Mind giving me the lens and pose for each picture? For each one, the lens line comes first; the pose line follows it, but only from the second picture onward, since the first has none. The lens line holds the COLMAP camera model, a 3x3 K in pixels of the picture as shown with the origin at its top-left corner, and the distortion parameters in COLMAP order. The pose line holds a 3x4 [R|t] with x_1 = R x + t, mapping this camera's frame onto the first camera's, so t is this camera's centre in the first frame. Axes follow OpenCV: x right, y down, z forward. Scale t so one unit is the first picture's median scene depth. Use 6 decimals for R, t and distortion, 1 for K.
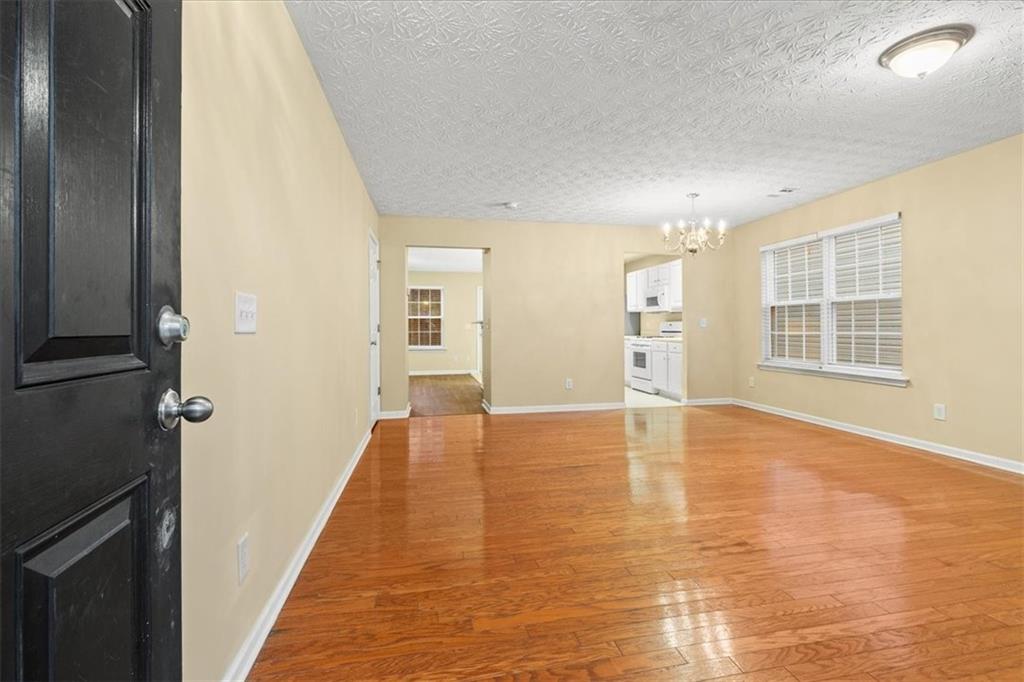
lens RADIAL K [[477.1, 0, 534.7], [0, 477.1, 323.3], [0, 0, 1]] dist [0.000844, -0.001465]
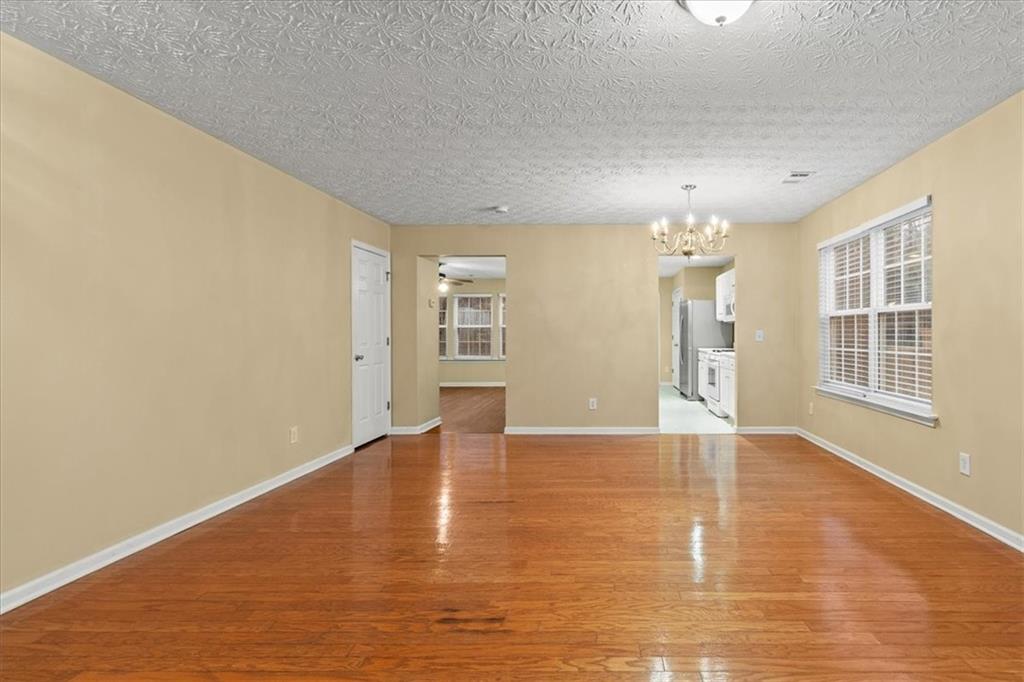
lens RADIAL K [[511.6, 0, 510.4], [0, 511.6, 336.1], [0, 0, 1]] dist [-0.003190, 0.000275]
pose [[0.976672, 0.002629, -0.214721, 0.209714], [-0.001279, 0.999979, 0.006426, -0.010729], [0.214733, -0.006001, 0.976654, 0.047609]]
